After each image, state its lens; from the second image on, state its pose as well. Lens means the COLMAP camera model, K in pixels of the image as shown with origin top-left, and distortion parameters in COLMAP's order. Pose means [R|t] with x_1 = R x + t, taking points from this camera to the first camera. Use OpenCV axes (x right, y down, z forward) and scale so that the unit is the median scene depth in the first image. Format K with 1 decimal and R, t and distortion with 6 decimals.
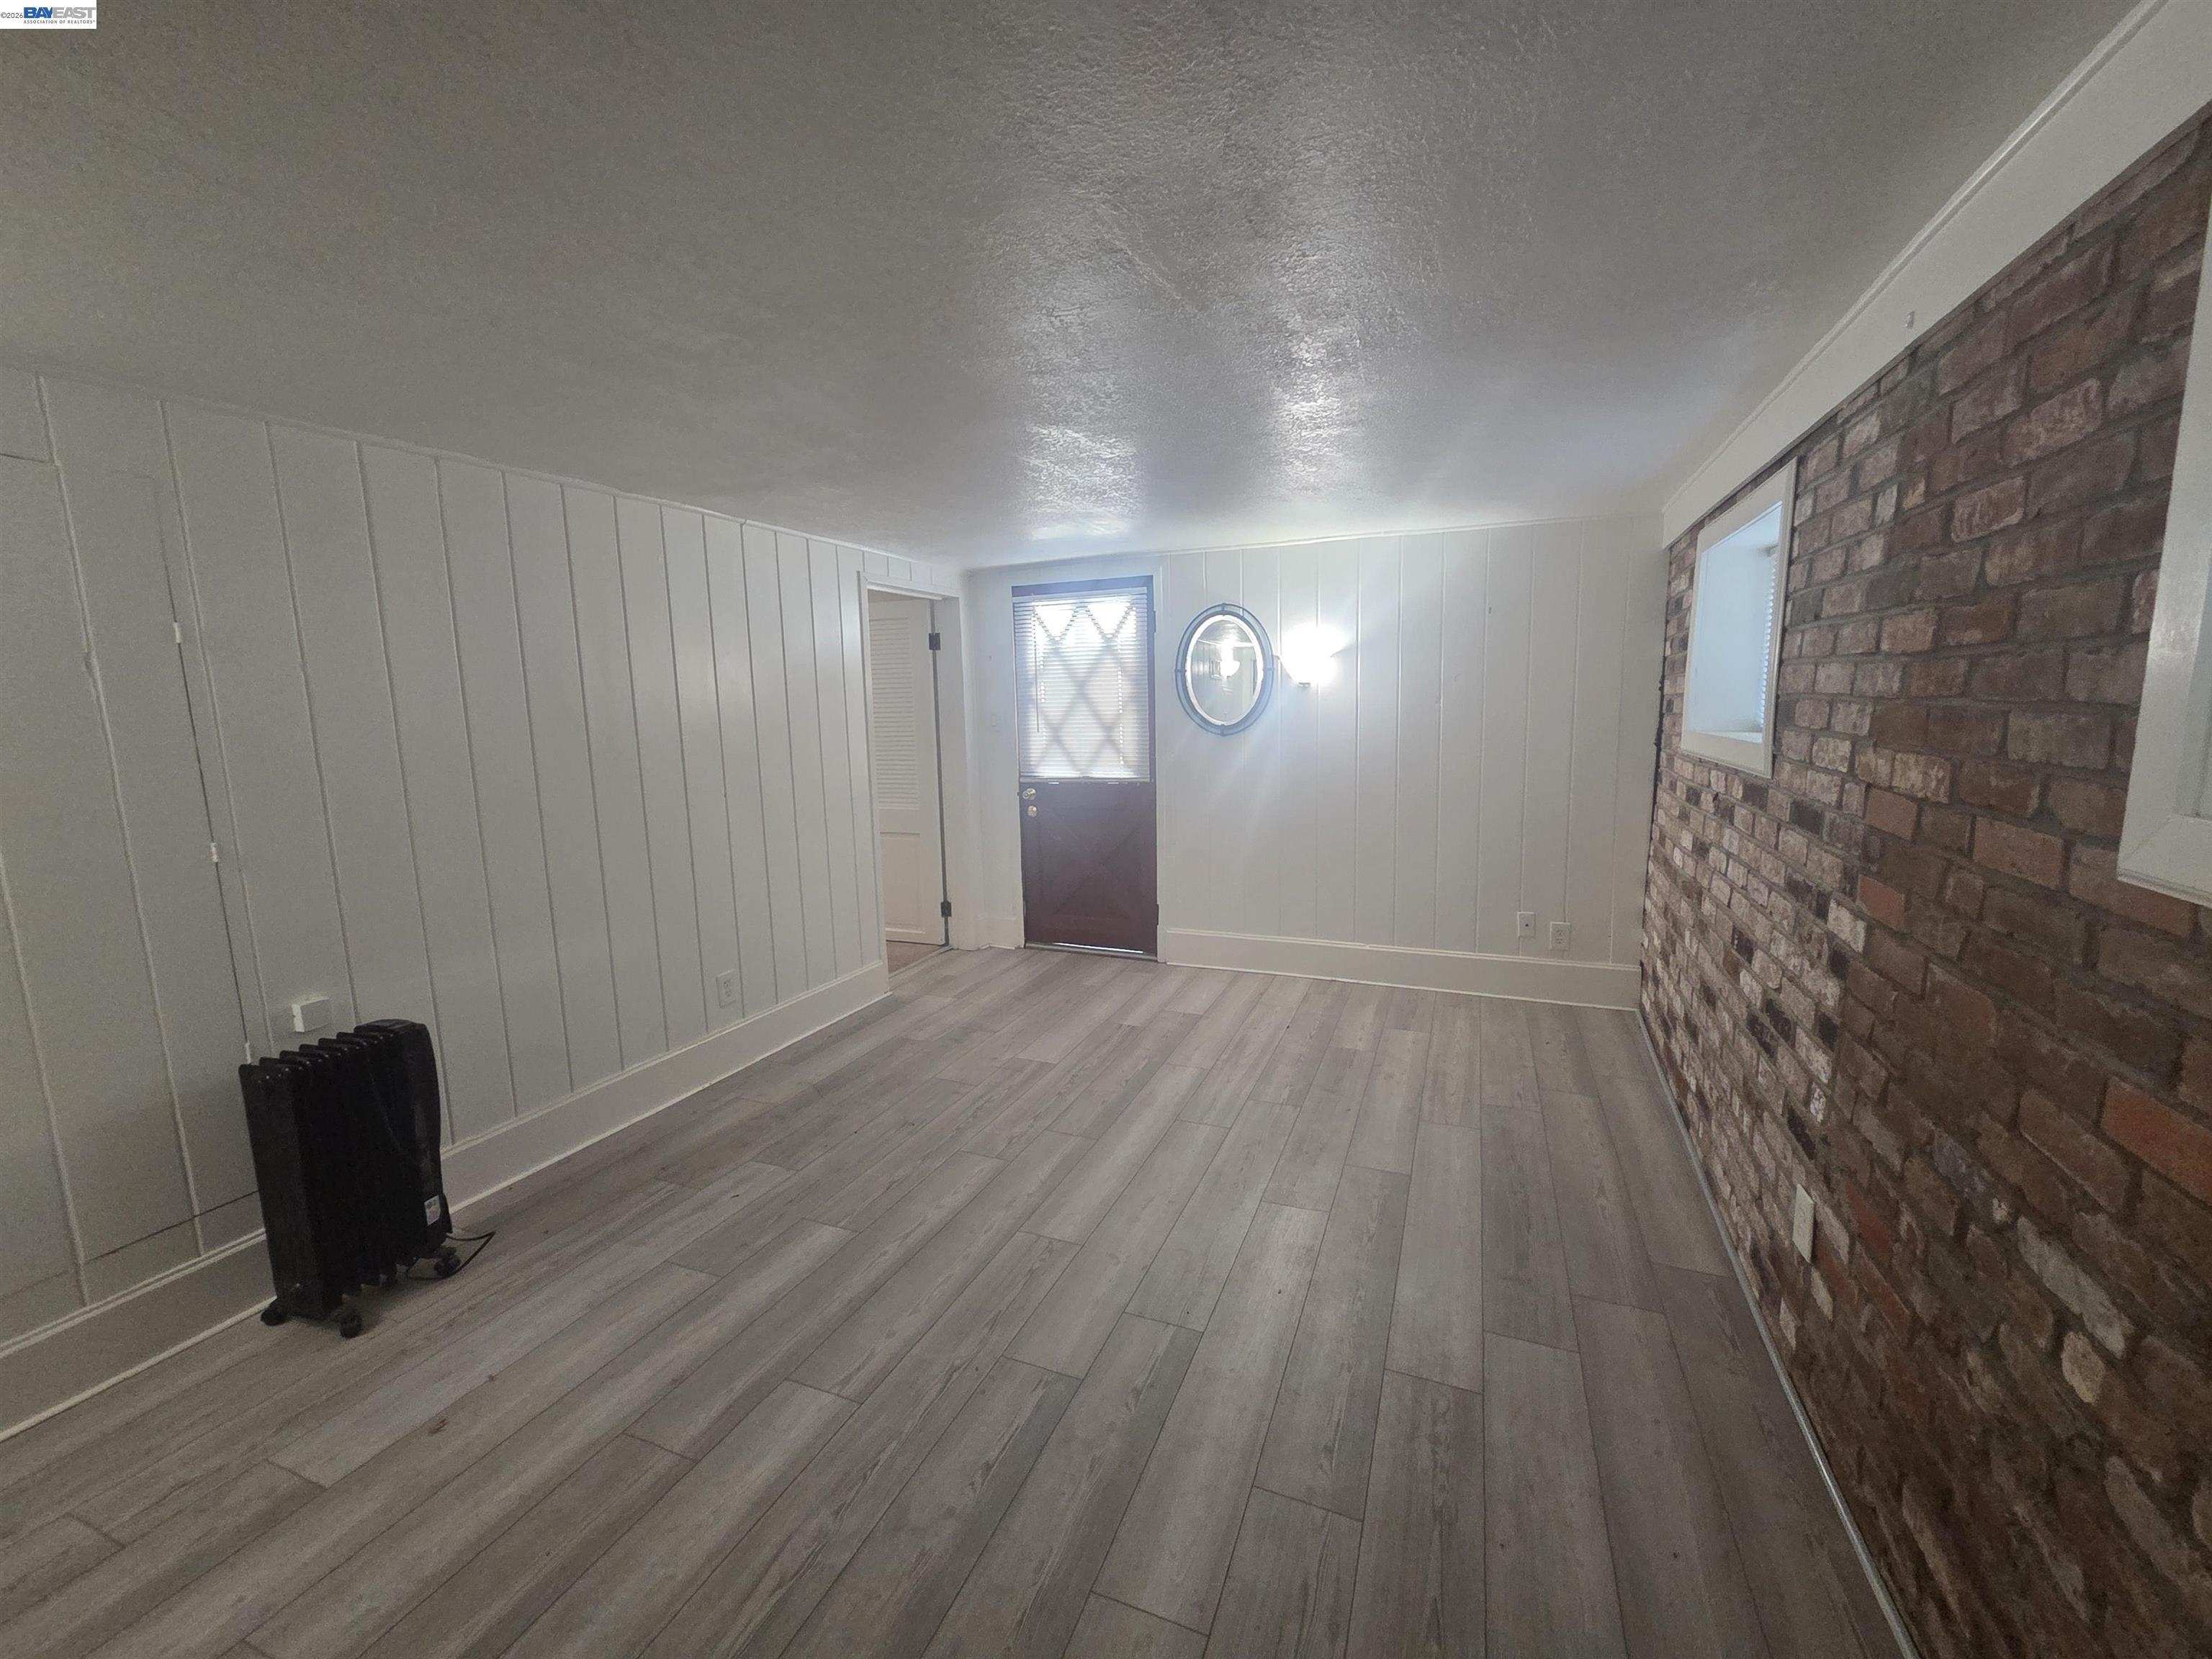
lens RADIAL K [[906.4, 0, 1118.7], [0, 906.4, 823.3], [0, 0, 1]] dist [0.001253, 0.000455]
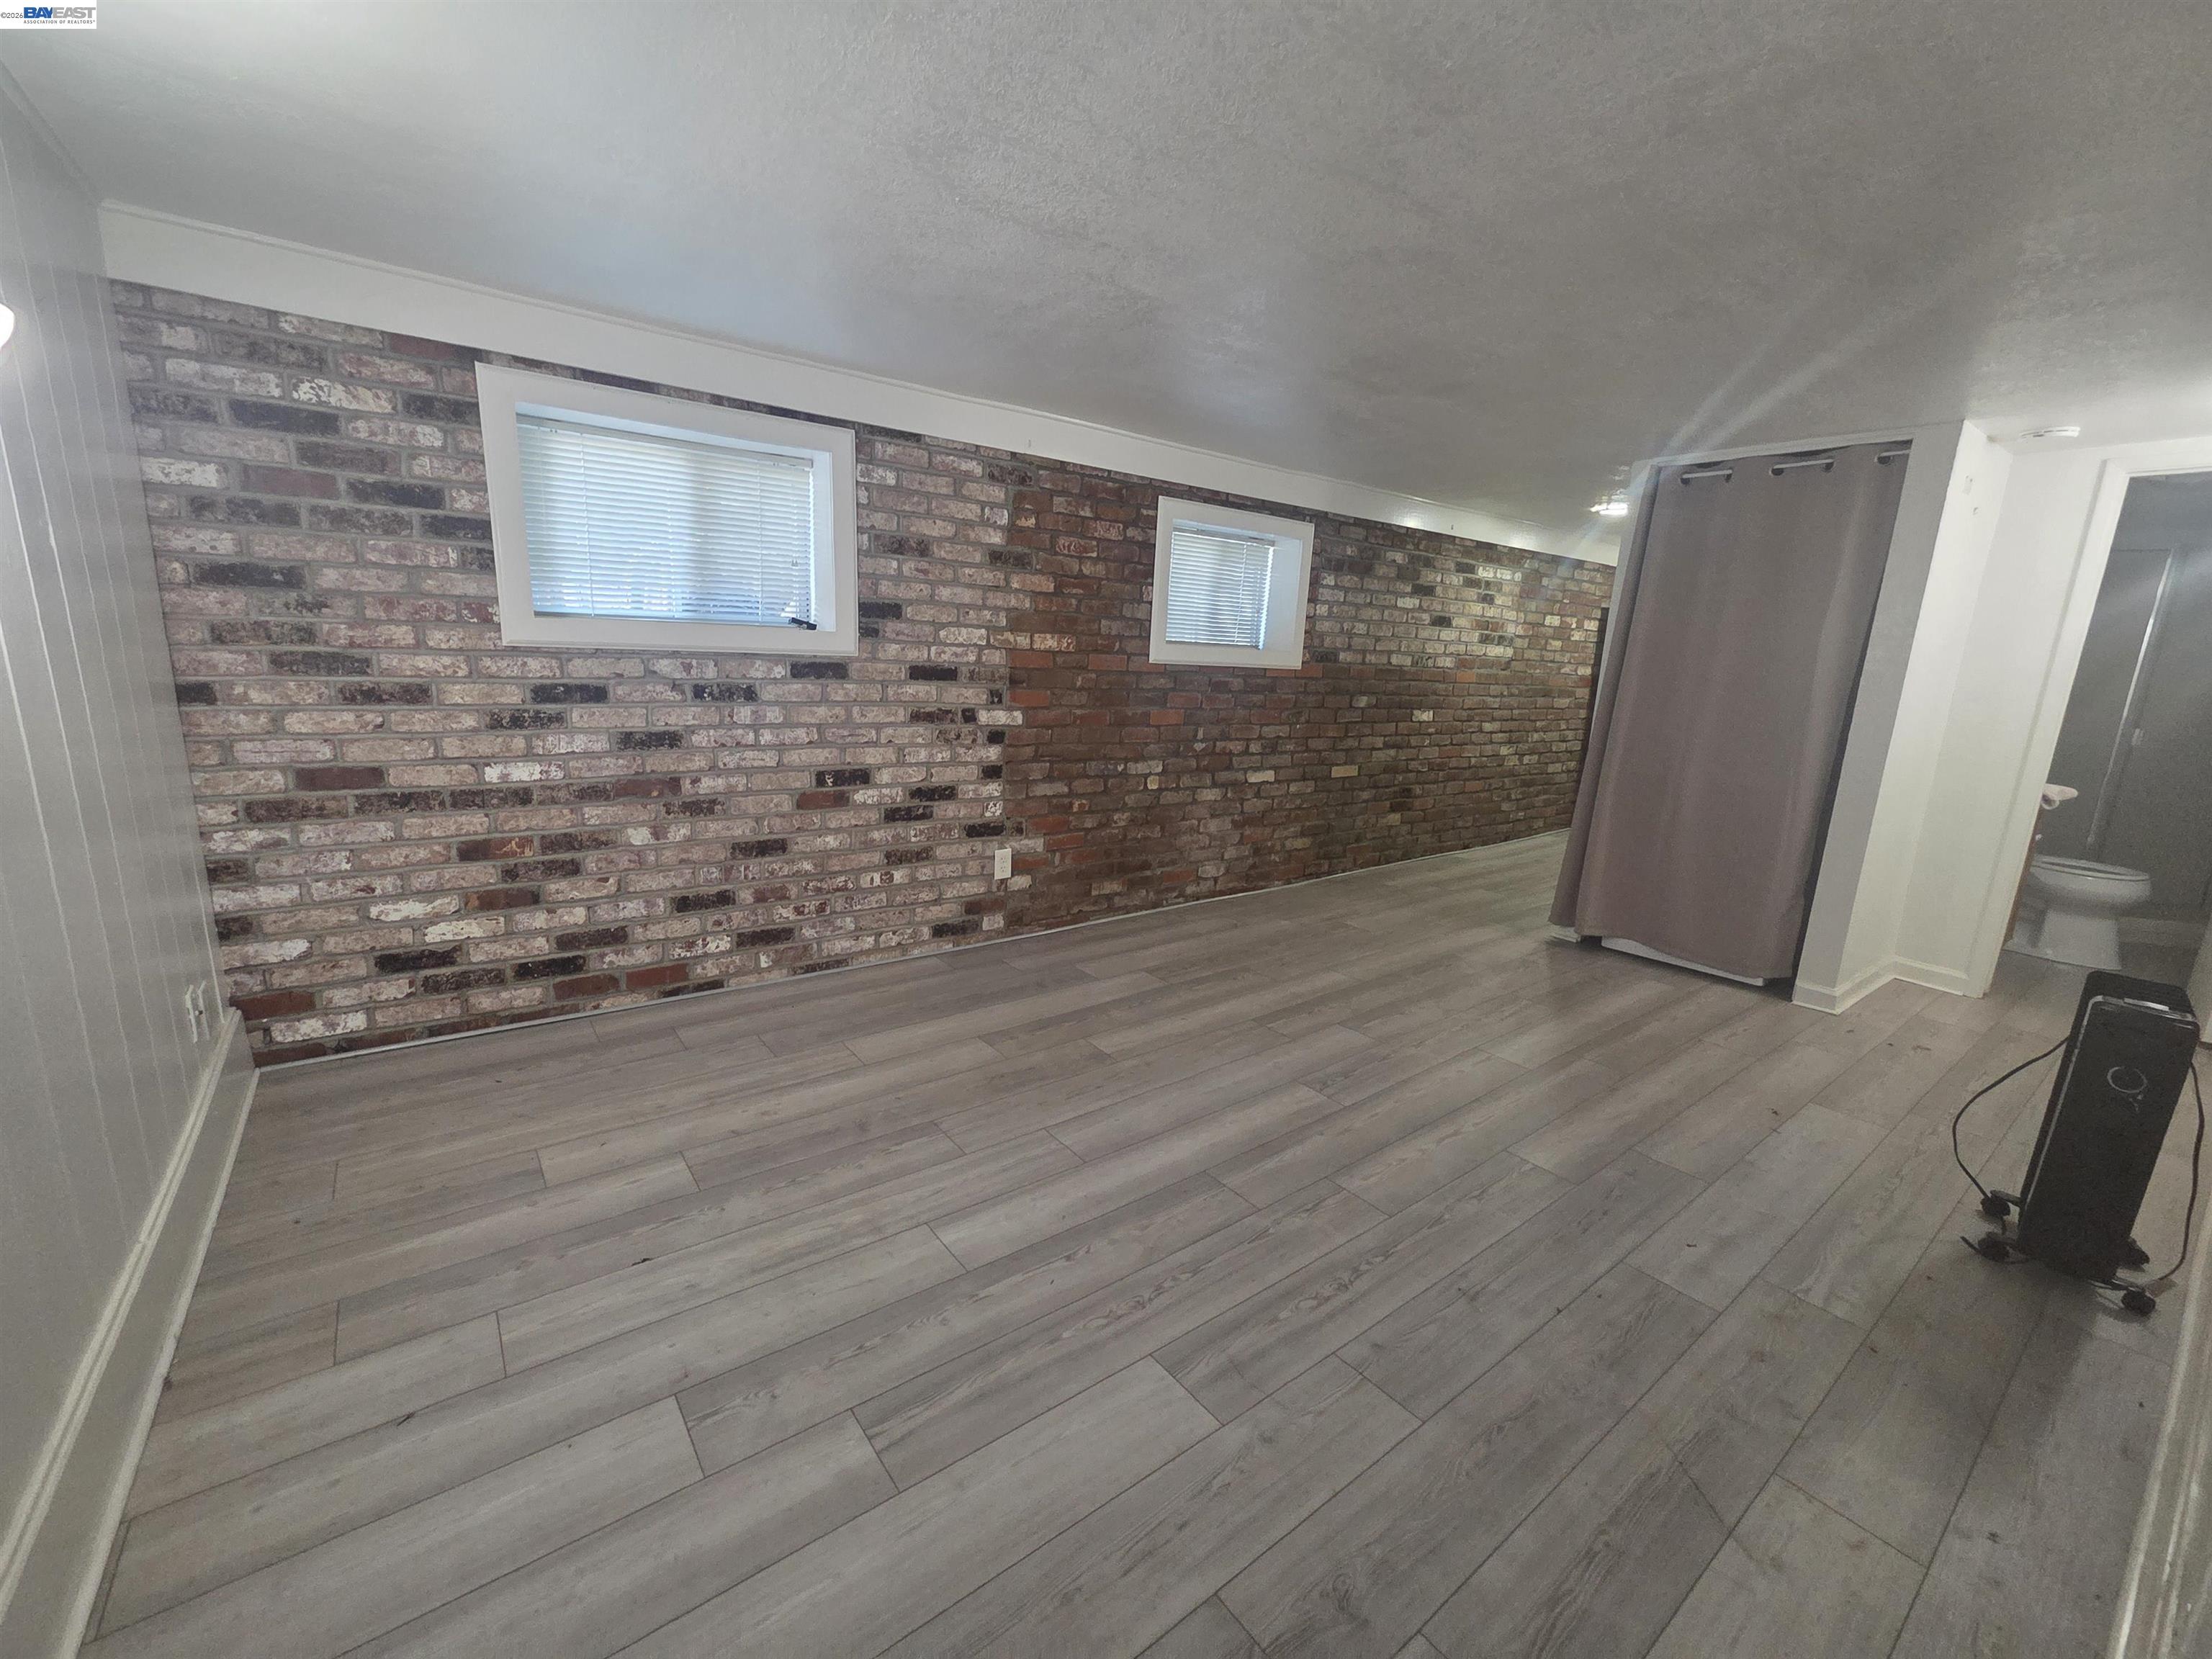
lens RADIAL K [[906.4, 0, 1096.0], [0, 906.4, 829.7], [0, 0, 1]] dist [0.001253, 0.000455]
pose [[-0.850465, -0.129802, 0.509765, -0.227637], [0.037757, 0.951515, 0.305277, -0.125524], [-0.524675, 0.278874, -0.804329, 1.209535]]
